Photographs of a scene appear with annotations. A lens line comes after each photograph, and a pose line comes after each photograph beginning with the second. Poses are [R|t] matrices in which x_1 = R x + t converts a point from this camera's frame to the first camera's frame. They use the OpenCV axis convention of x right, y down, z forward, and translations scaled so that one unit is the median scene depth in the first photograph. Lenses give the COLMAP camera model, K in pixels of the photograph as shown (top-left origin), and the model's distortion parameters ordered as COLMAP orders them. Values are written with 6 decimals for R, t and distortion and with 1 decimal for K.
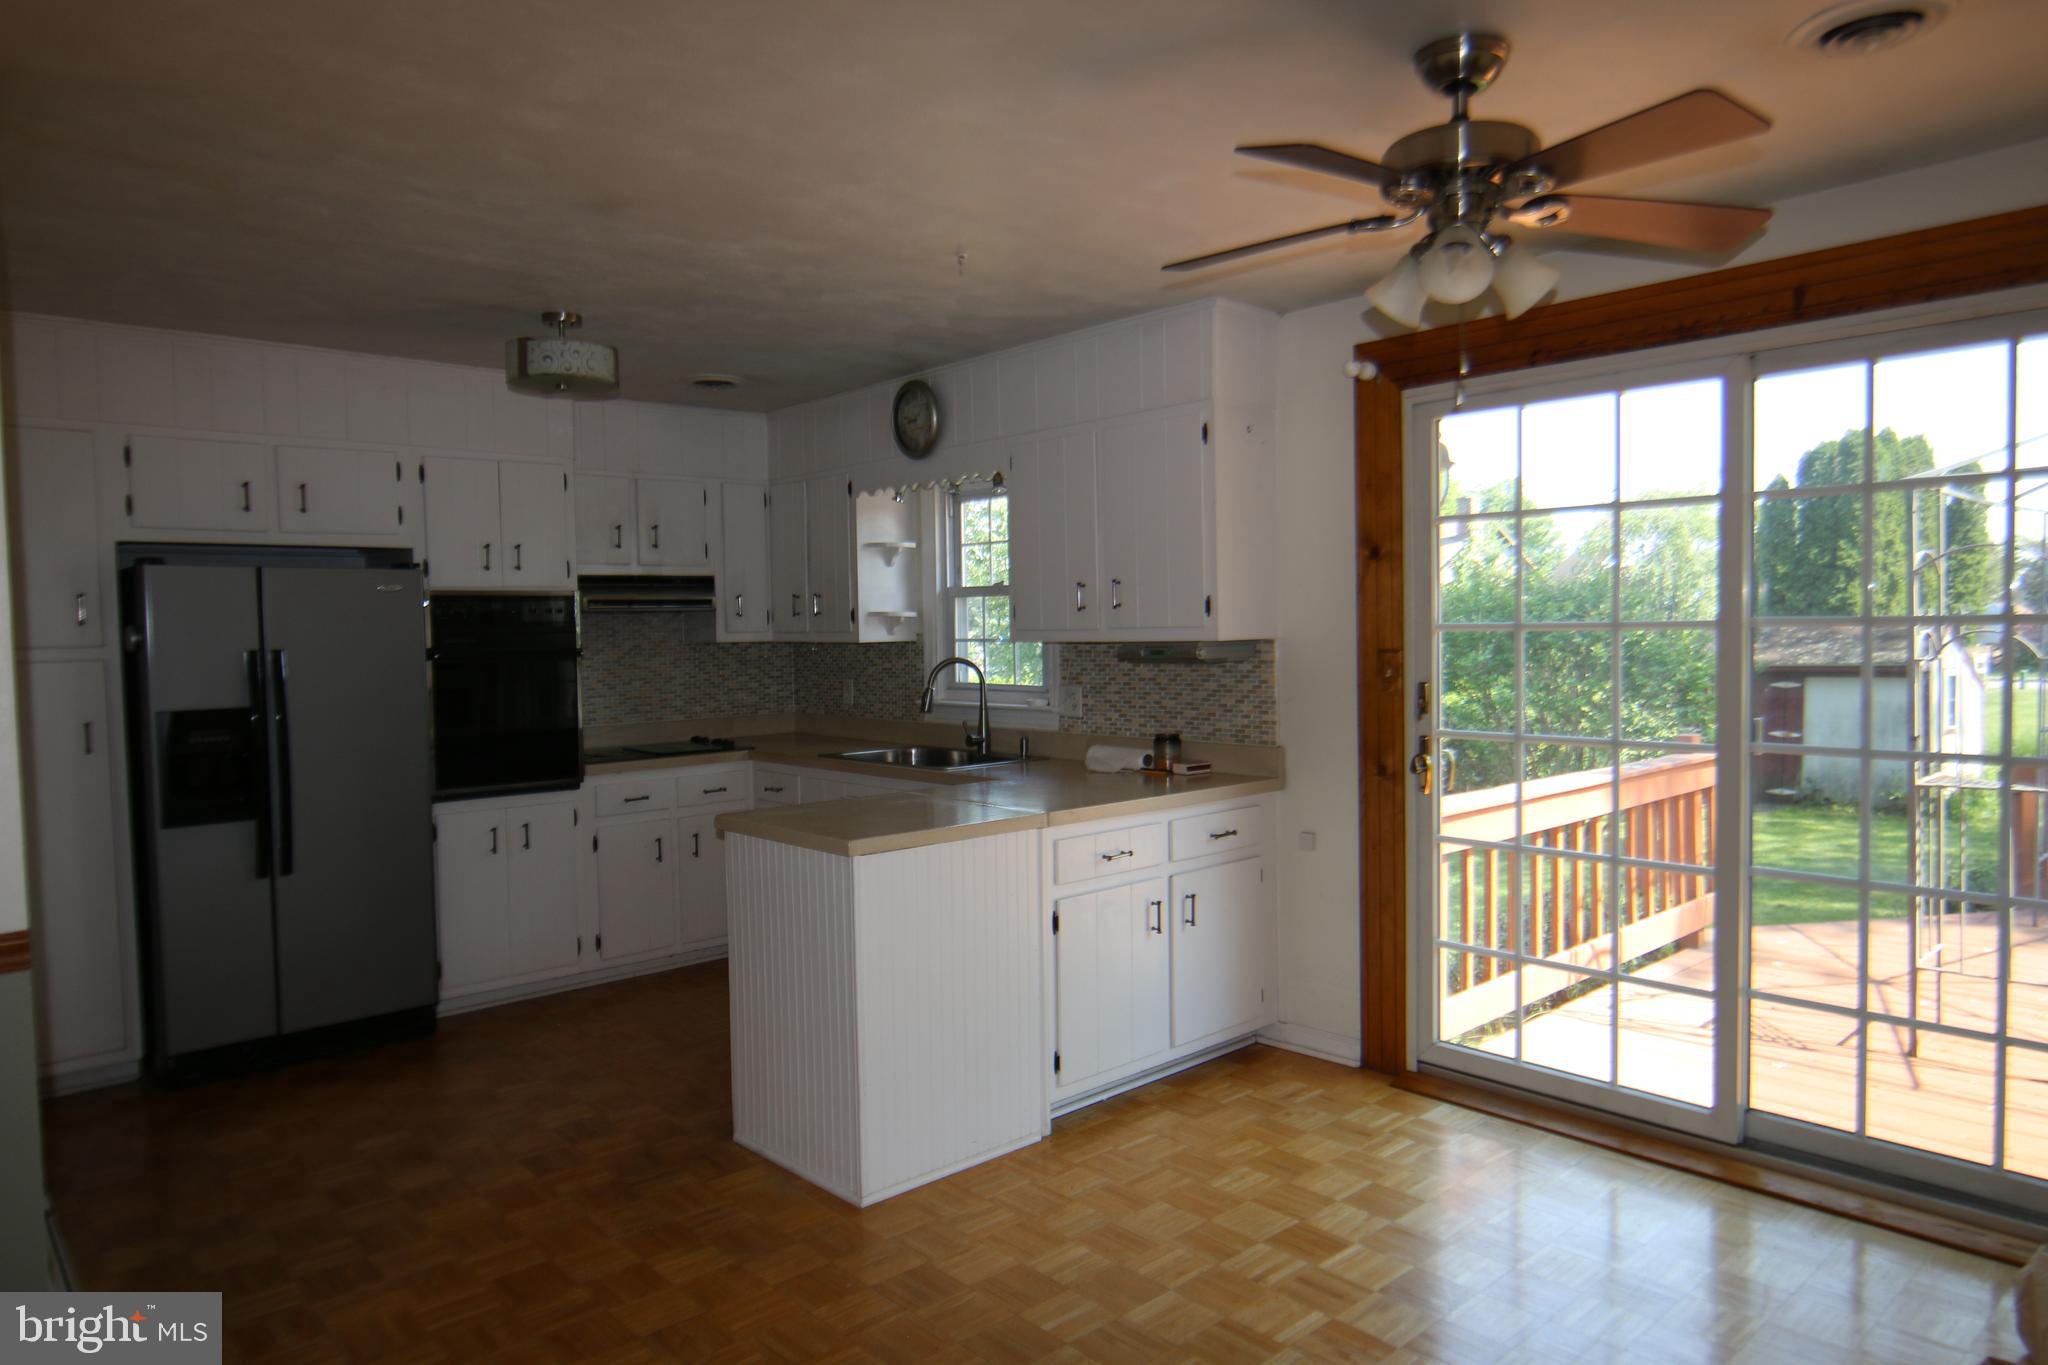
lens RADIAL K [[1298.3, 0, 1024.0], [0, 1298.3, 682.5], [0, 0, 1]] dist [-0.014596, 0.001387]
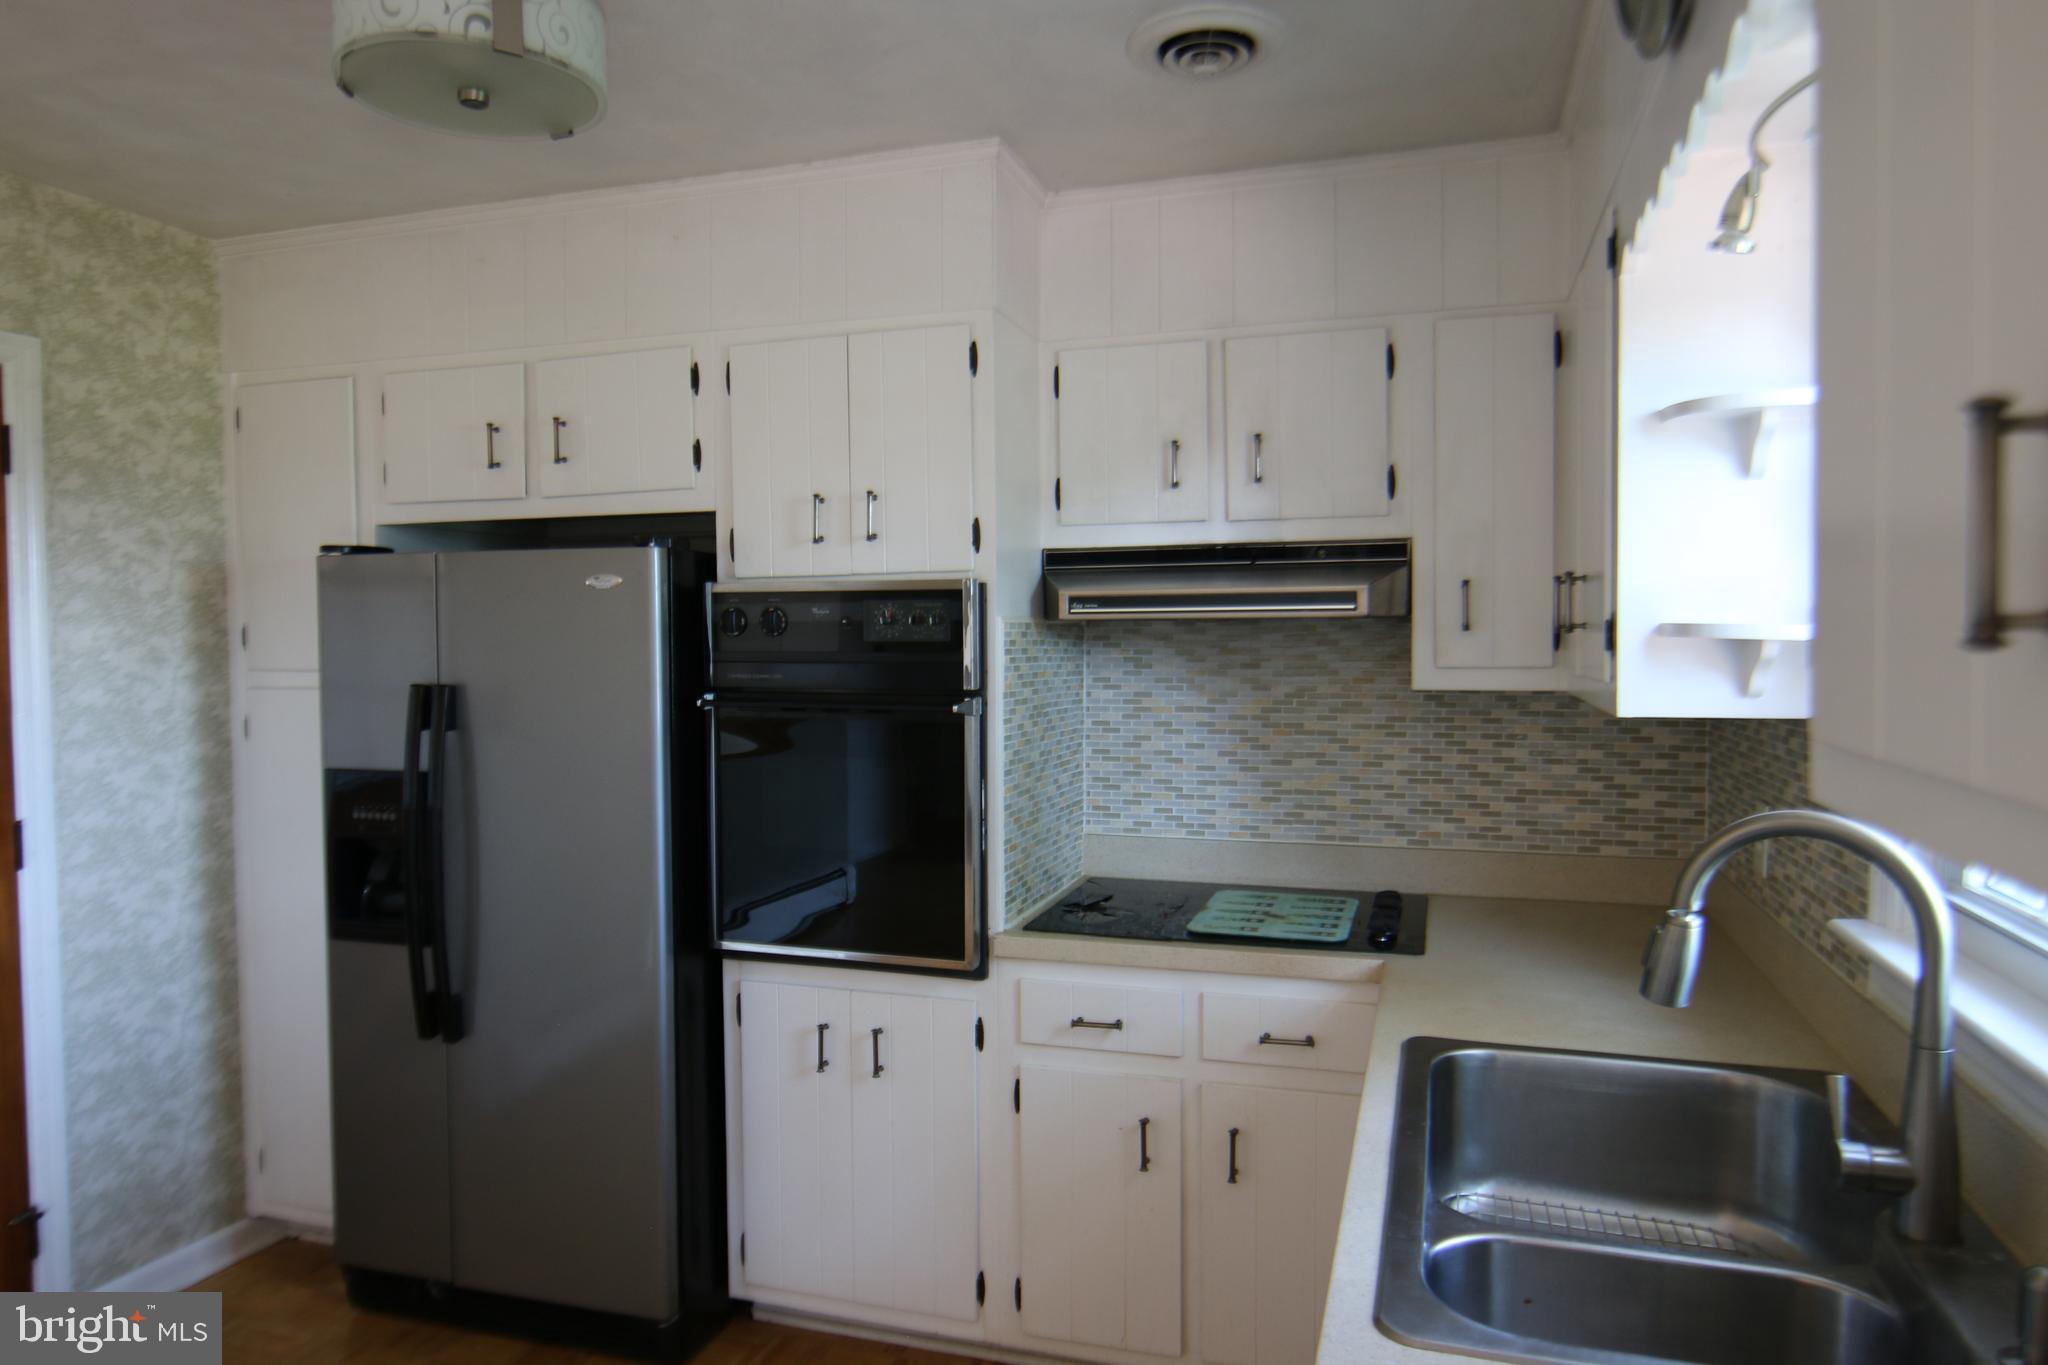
lens RADIAL K [[1298.3, 0, 1024.0], [0, 1298.3, 682.5], [0, 0, 1]] dist [-0.014596, 0.001387]
pose [[0.500137, 0.045033, -0.864775, 0.081176], [-0.042589, 0.998718, 0.027377, -0.042162], [0.864898, 0.023138, 0.501413, 0.709636]]
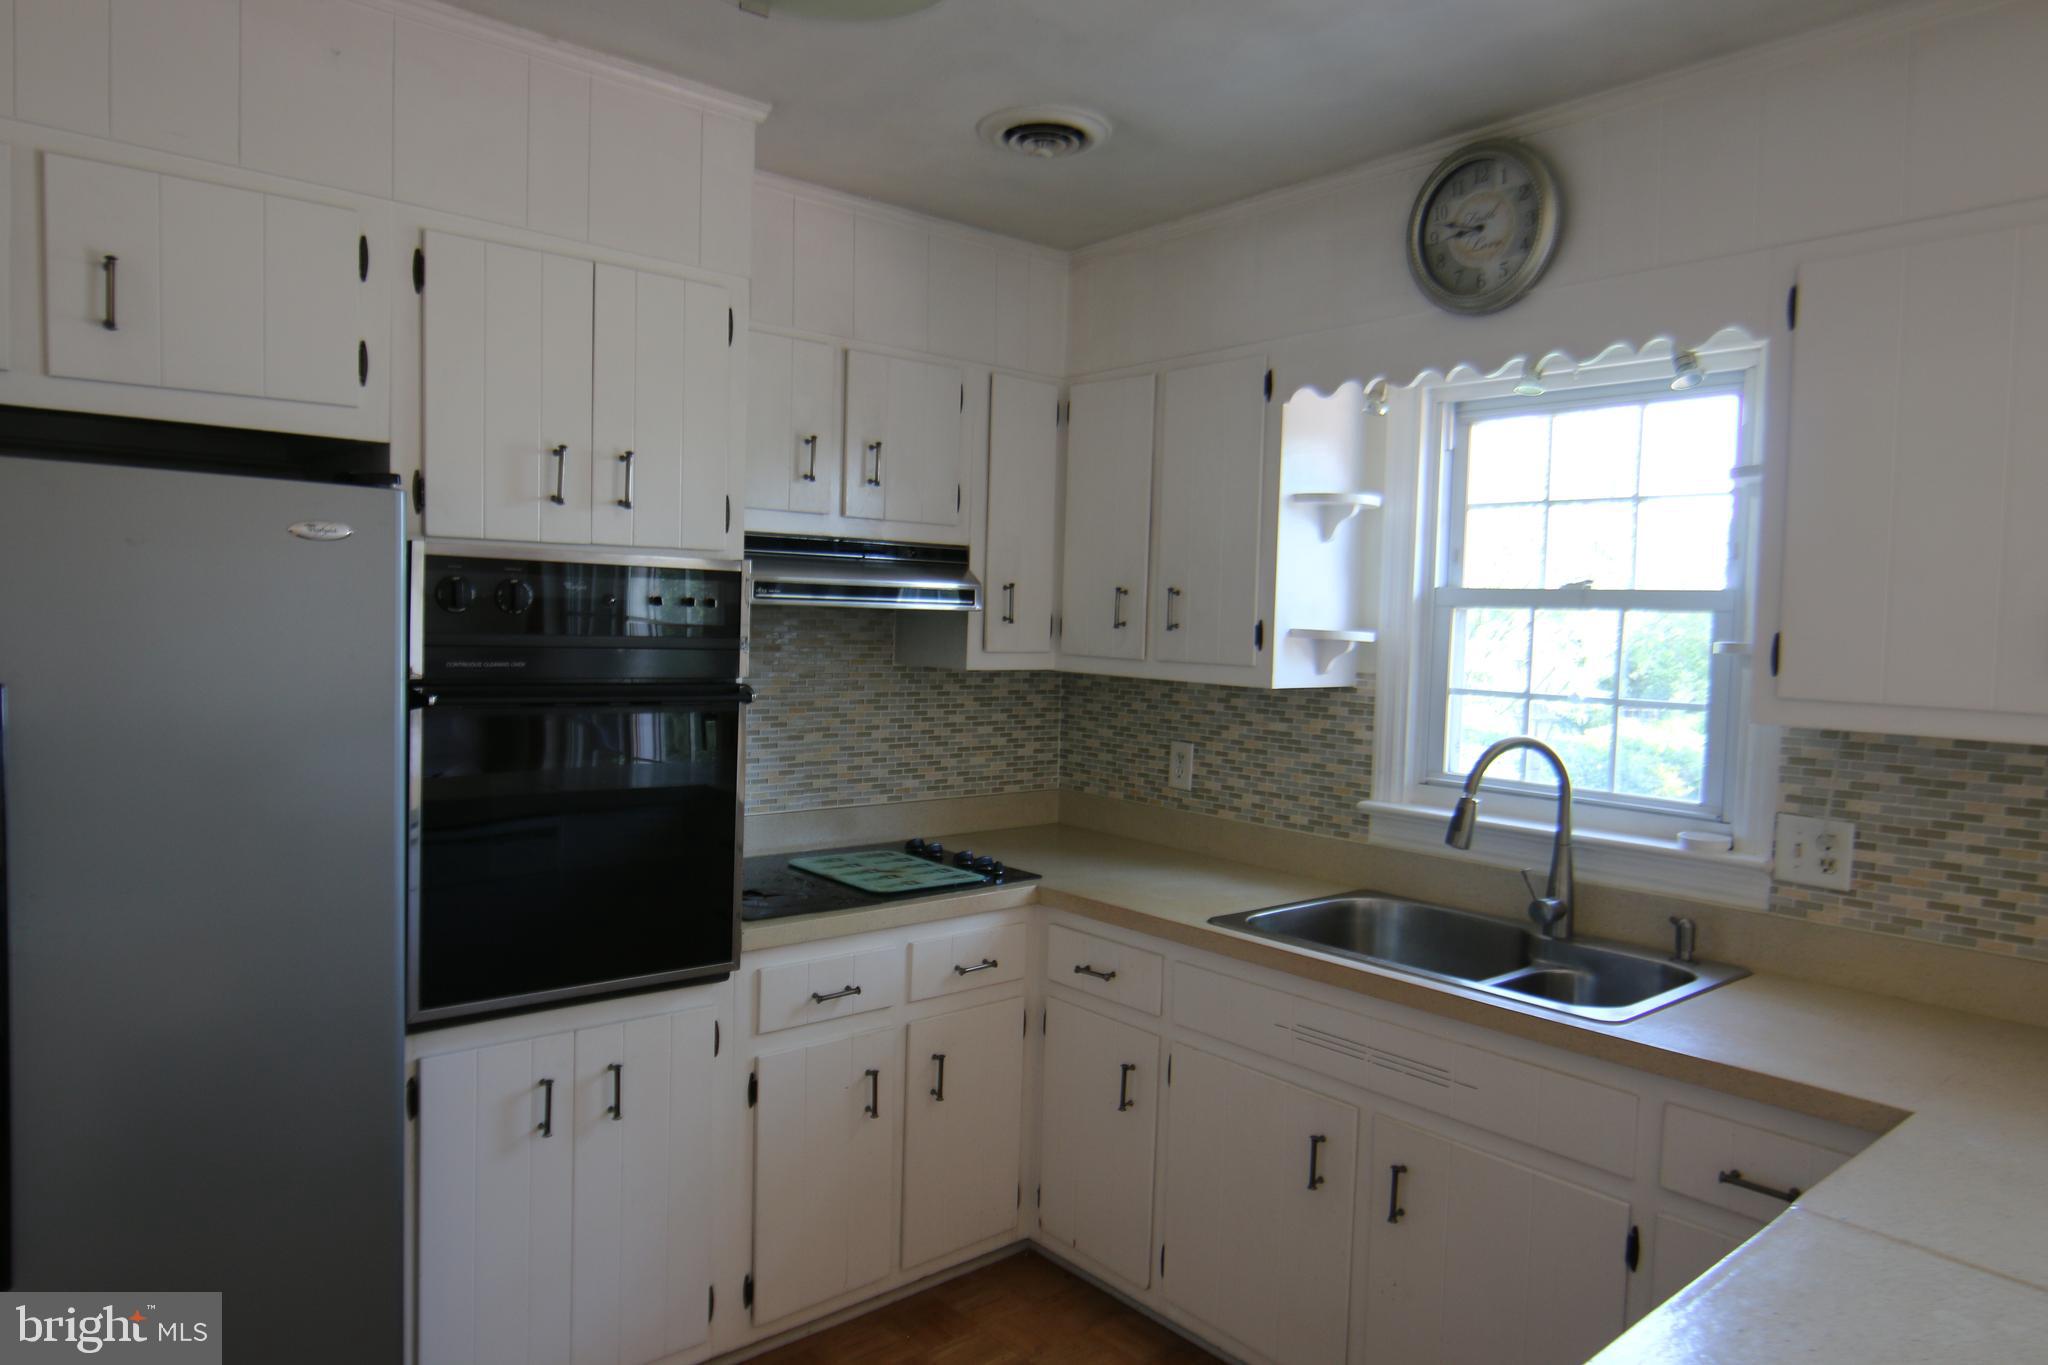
lens RADIAL K [[1298.3, 0, 1024.0], [0, 1298.3, 682.5], [0, 0, 1]] dist [-0.014596, 0.001387]
pose [[0.998606, 0.046342, -0.025278, -0.212106], [-0.046238, 0.998920, 0.004674, -0.031201], [0.025468, -0.003499, 0.999670, 0.493177]]
